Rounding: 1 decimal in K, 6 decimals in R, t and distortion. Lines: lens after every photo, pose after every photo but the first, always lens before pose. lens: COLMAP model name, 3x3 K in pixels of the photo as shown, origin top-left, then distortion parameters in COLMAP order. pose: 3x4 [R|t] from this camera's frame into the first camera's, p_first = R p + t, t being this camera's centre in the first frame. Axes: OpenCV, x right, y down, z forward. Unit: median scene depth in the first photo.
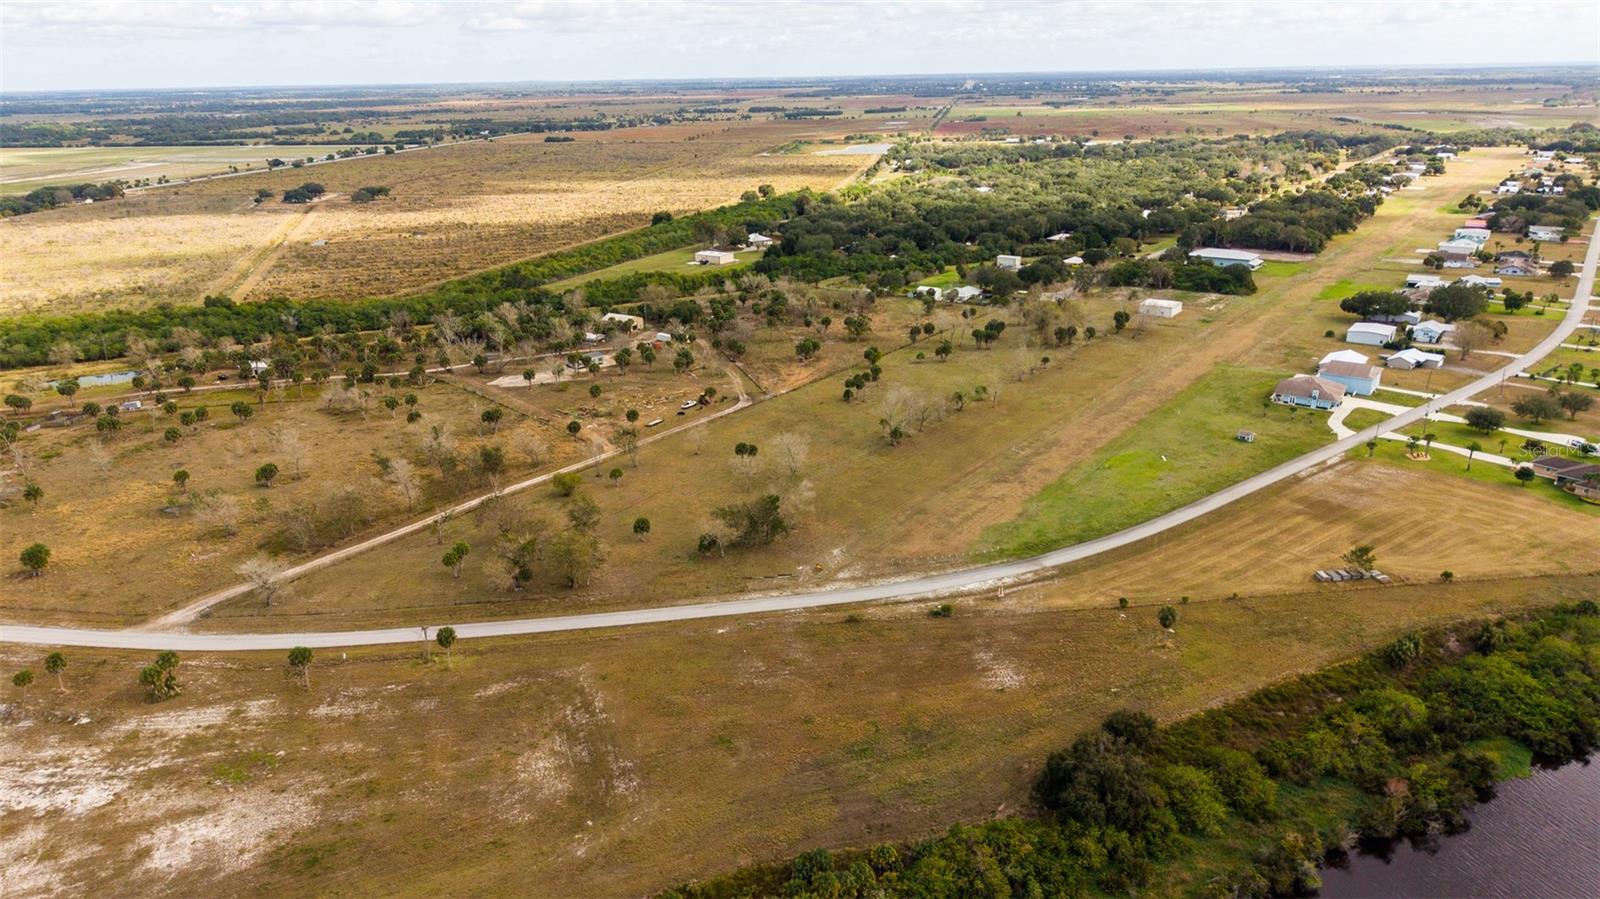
lens RADIAL K [[1058.1, 0, 792.4], [0, 1058.1, 454.3], [0, 0, 1]] dist [0.045500, -0.052542]
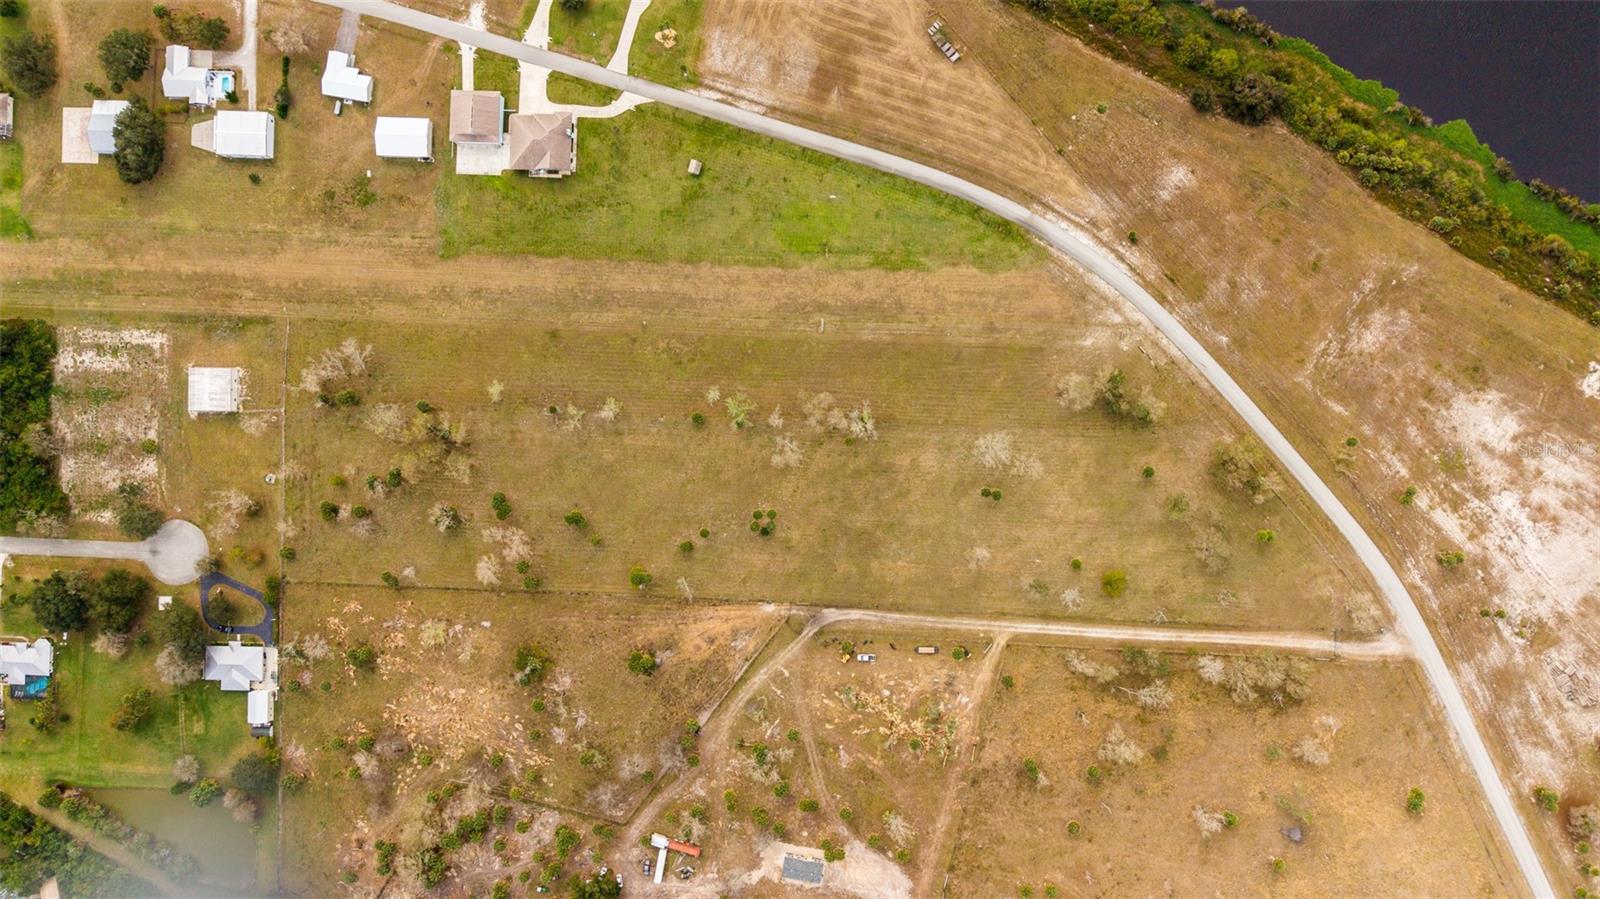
lens RADIAL K [[1058.1, 0, 792.4], [0, 1058.1, 454.3], [0, 0, 1]] dist [0.045500, -0.052542]
pose [[-0.566790, -0.823181, 0.033511, 0.105064], [0.322620, -0.184341, 0.928405, -1.547805], [-0.758067, 0.537022, 0.370057, 0.937936]]
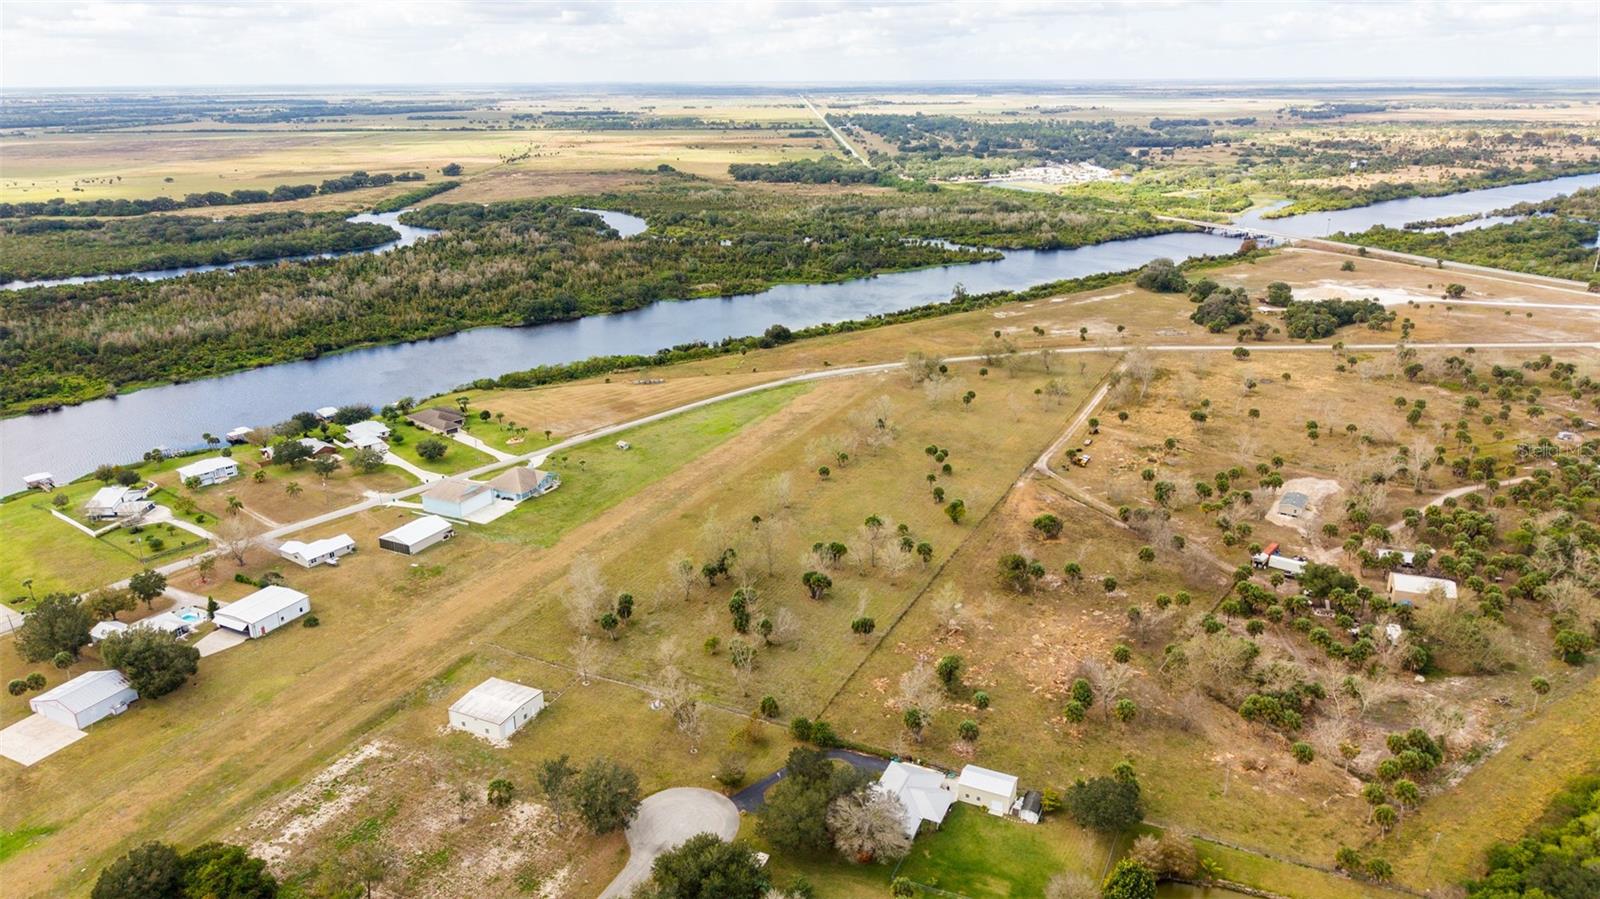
lens RADIAL K [[1057.2, 0, 795.5], [0, 1057.2, 448.6], [0, 0, 1]] dist [0.062107, -0.110323]
pose [[-0.984470, 0.069933, -0.161023, 0.600955], [-0.048328, 0.773829, 0.631548, -1.193119], [0.168770, 0.629522, -0.758431, 2.853359]]
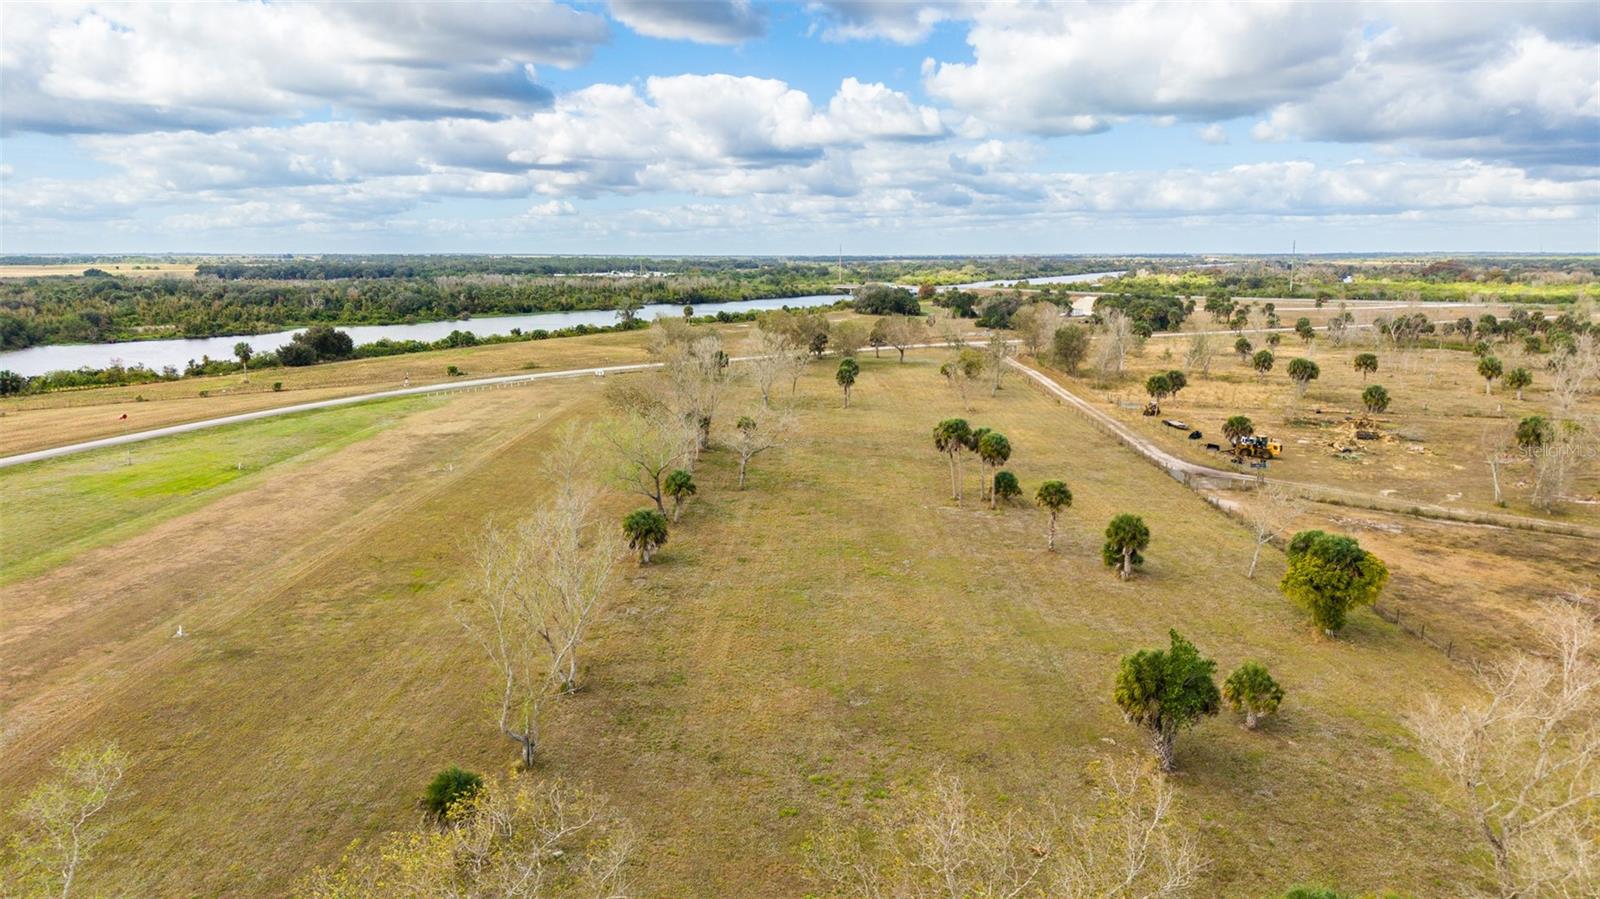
lens RADIAL K [[1058.1, 0, 792.4], [0, 1058.1, 454.3], [0, 0, 1]] dist [0.045500, -0.052542]
pose [[-0.814341, 0.113986, -0.569084, 0.482438], [-0.195023, 0.869770, 0.453285, -0.343047], [0.546639, 0.480113, -0.686059, 1.927057]]
